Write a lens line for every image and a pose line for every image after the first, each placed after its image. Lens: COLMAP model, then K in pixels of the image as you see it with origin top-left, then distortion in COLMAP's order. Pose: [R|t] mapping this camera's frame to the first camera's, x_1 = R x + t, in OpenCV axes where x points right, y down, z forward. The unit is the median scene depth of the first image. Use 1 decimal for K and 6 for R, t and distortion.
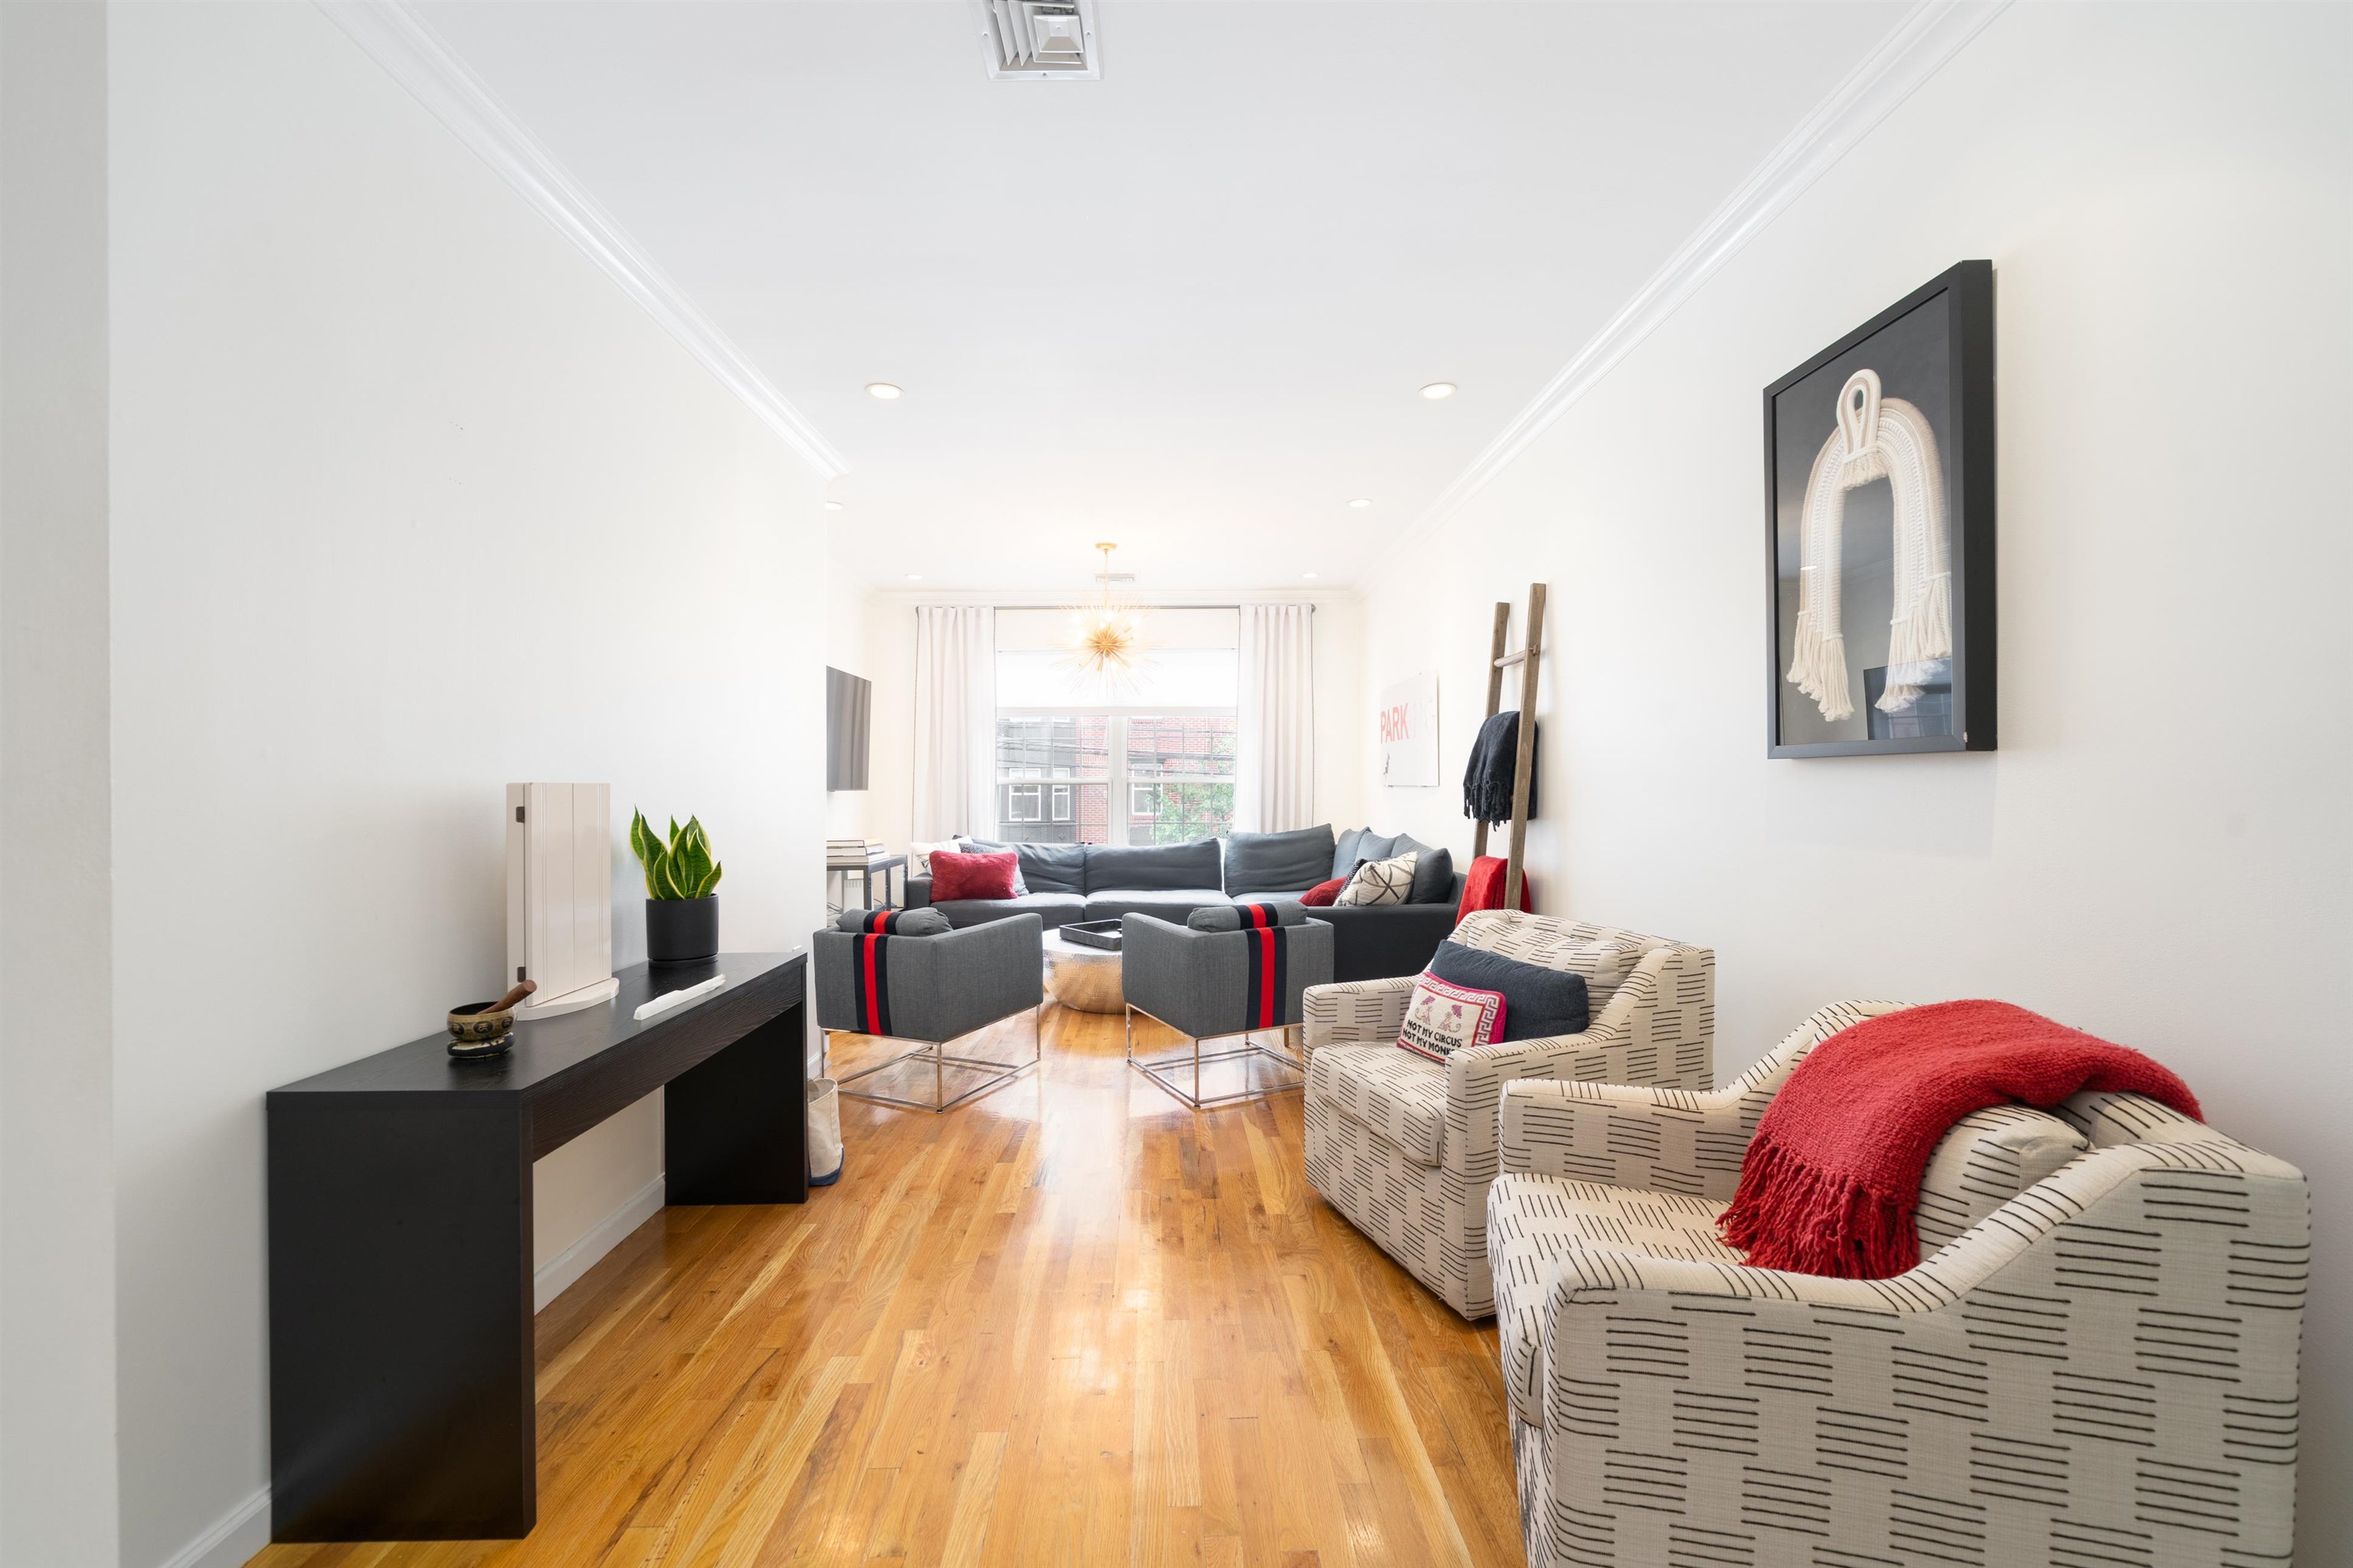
lens RADIAL K [[933.4, 0, 1176.5], [0, 933.4, 784.0], [0, 0, 1]] dist [-0.002180, -0.000038]
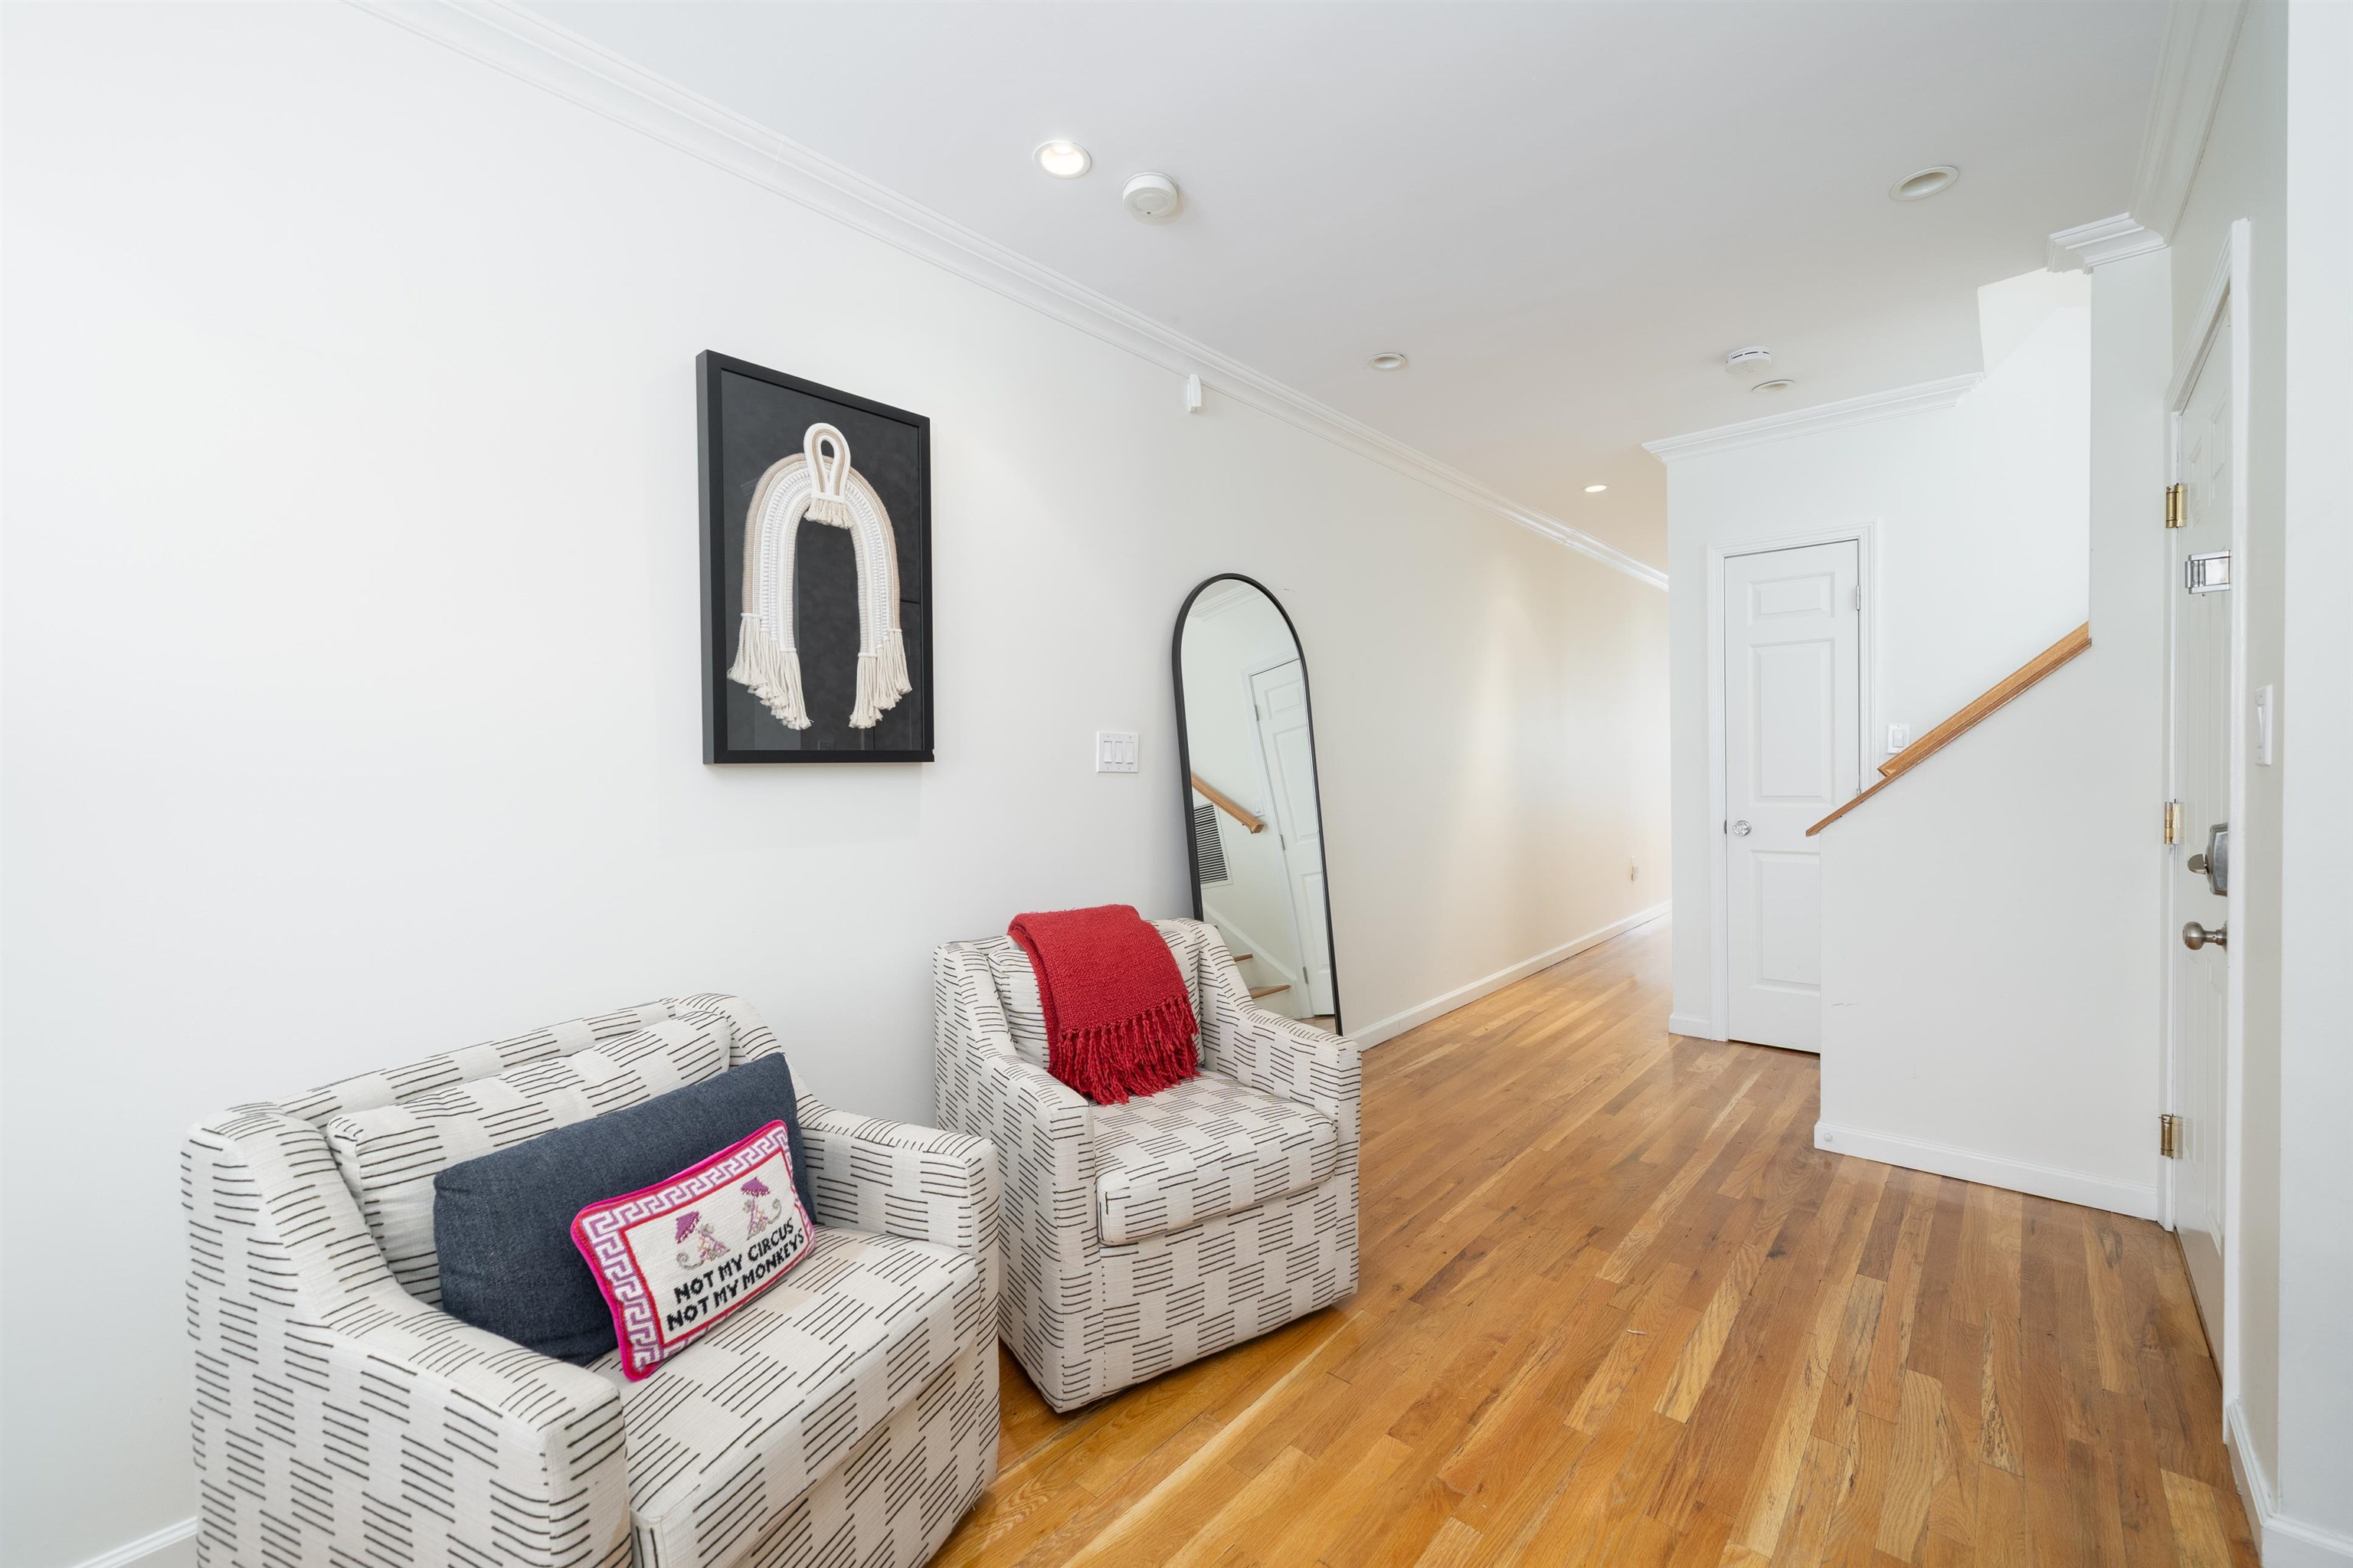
lens RADIAL K [[933.4, 0, 1176.5], [0, 933.4, 784.0], [0, 0, 1]] dist [-0.002180, -0.000038]
pose [[-0.725432, 0.001211, 0.688293, -0.238268], [0.016822, 0.999731, 0.015971, -0.010525], [-0.688089, 0.023164, -0.725257, 1.024424]]
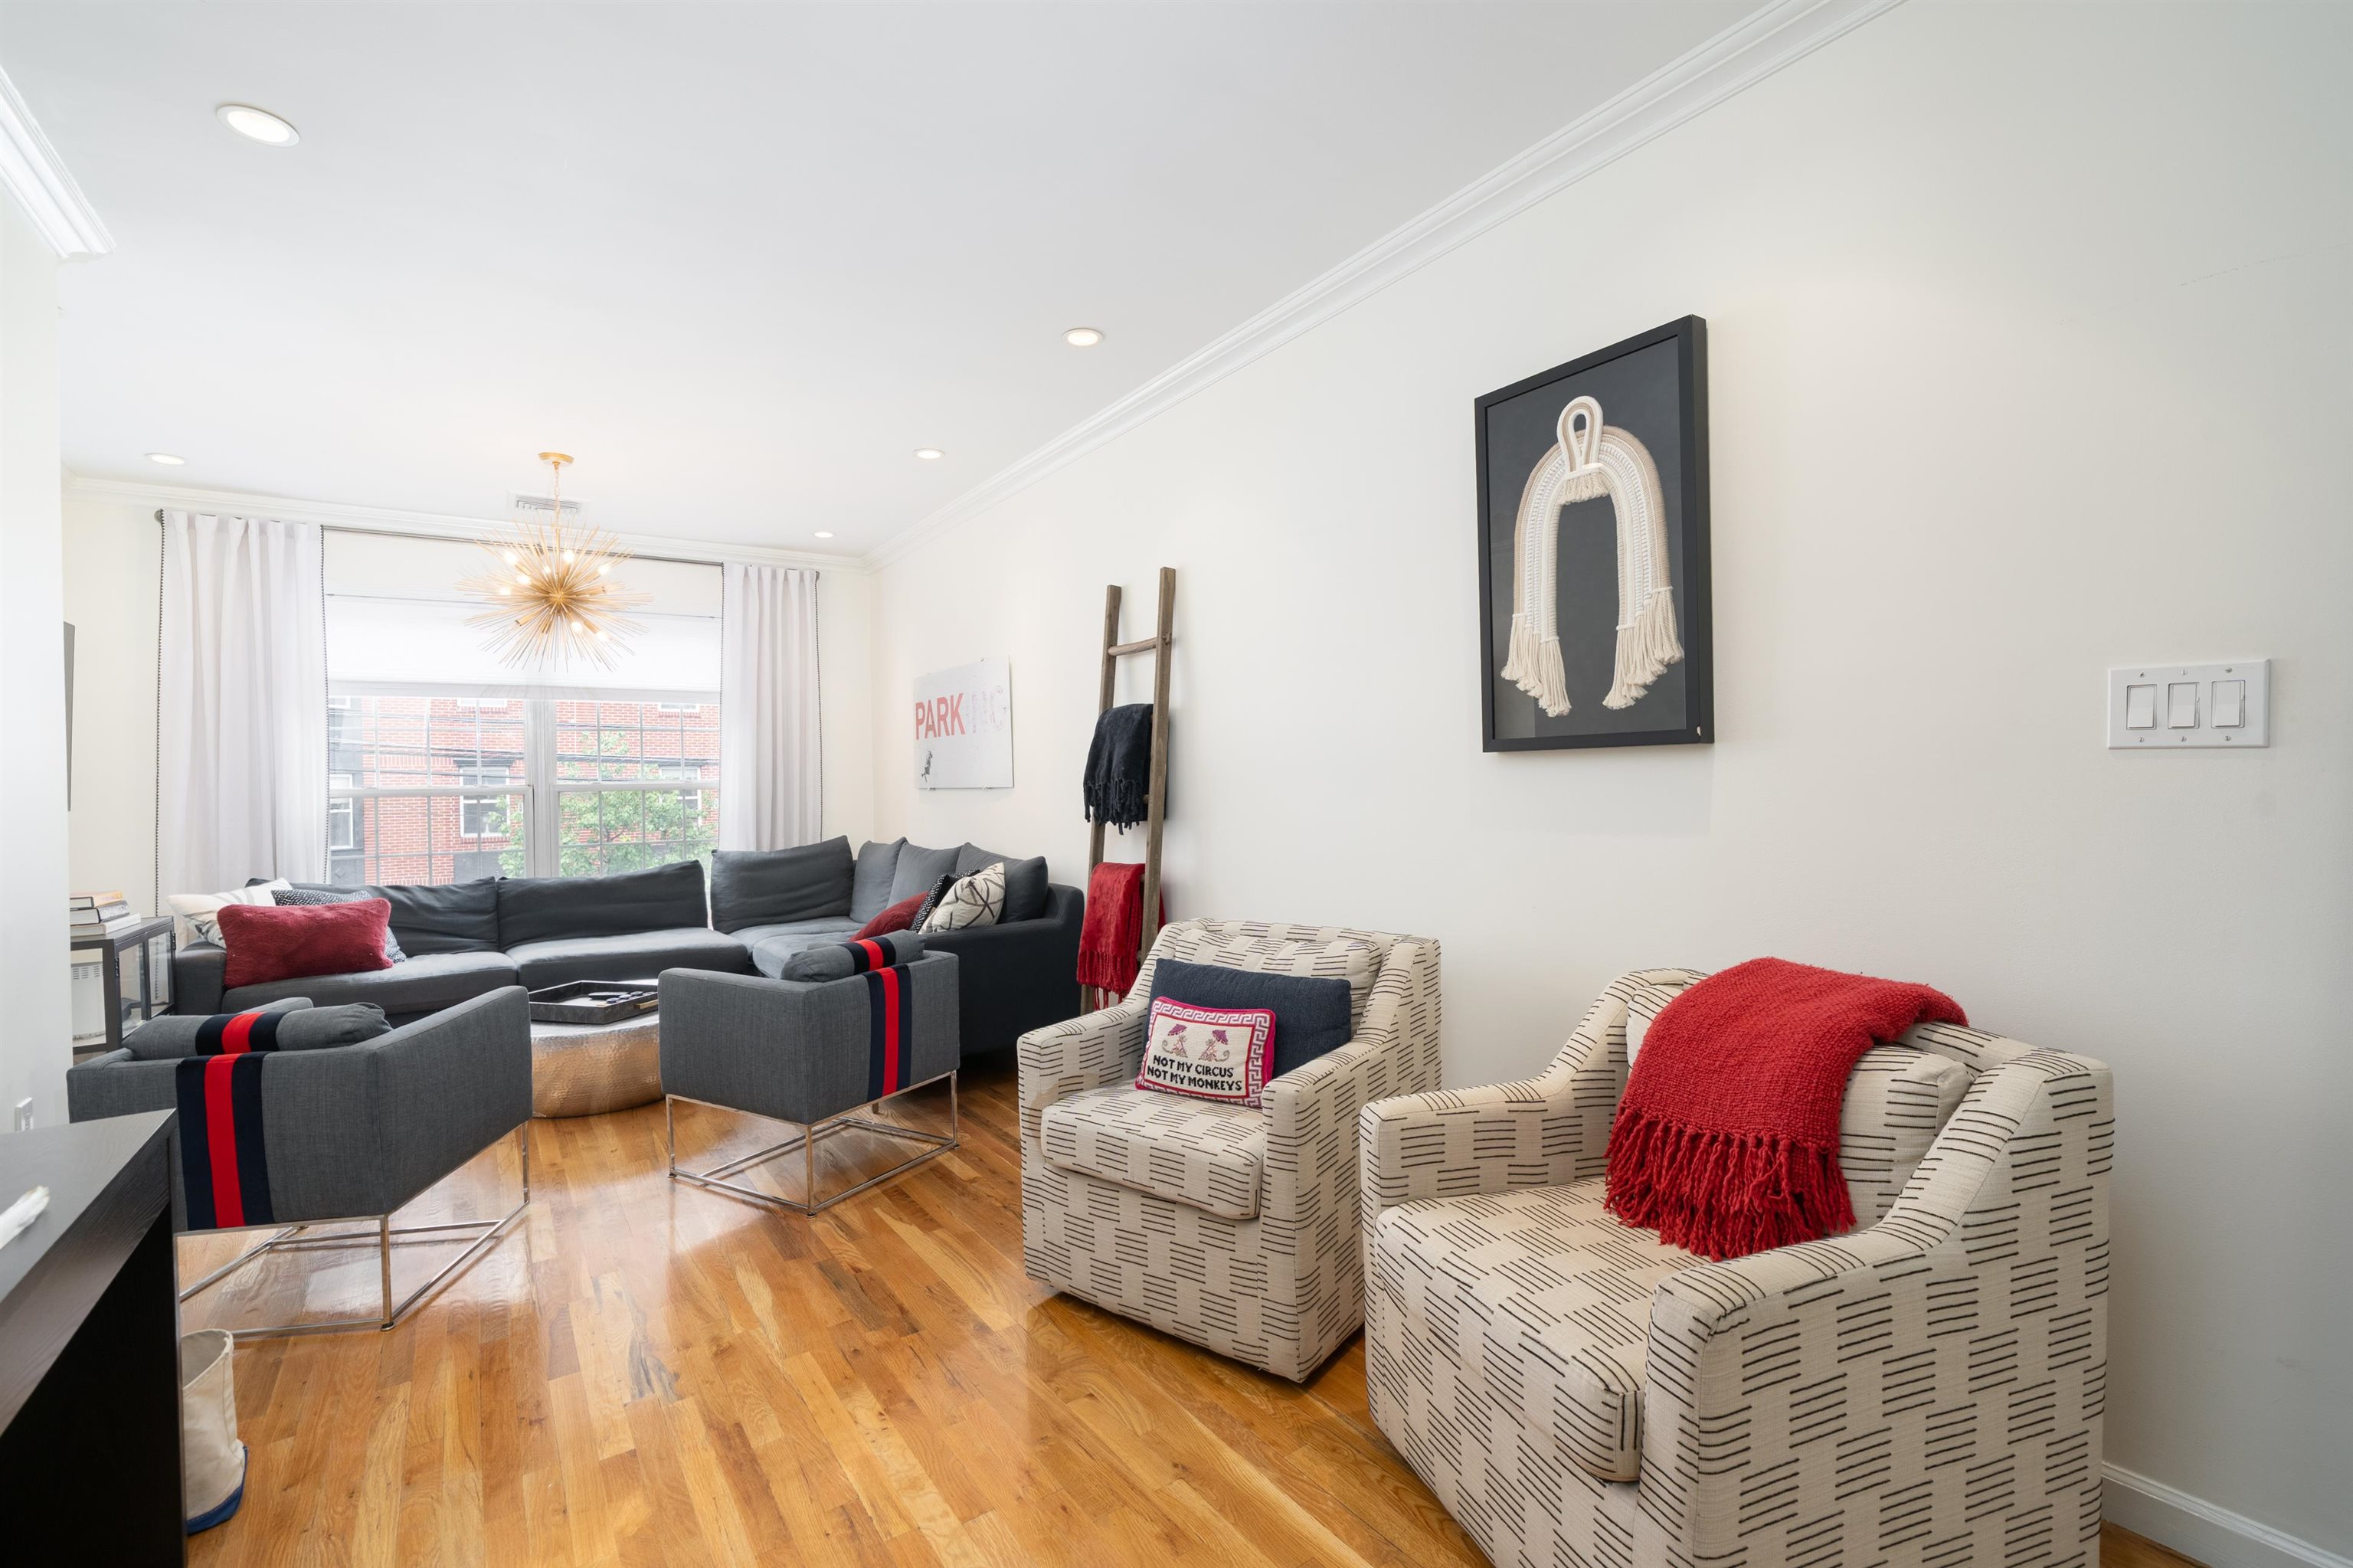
lens RADIAL K [[1025.2, 0, 1170.6], [0, 1025.2, 784.1], [0, 0, 1]] dist [-0.001232, 0.000269]
pose [[0.834918, -0.014735, 0.550176, -0.224731], [0.017067, 0.999854, 0.000878, 0.001571], [-0.550109, 0.008656, 0.835048, 0.175534]]
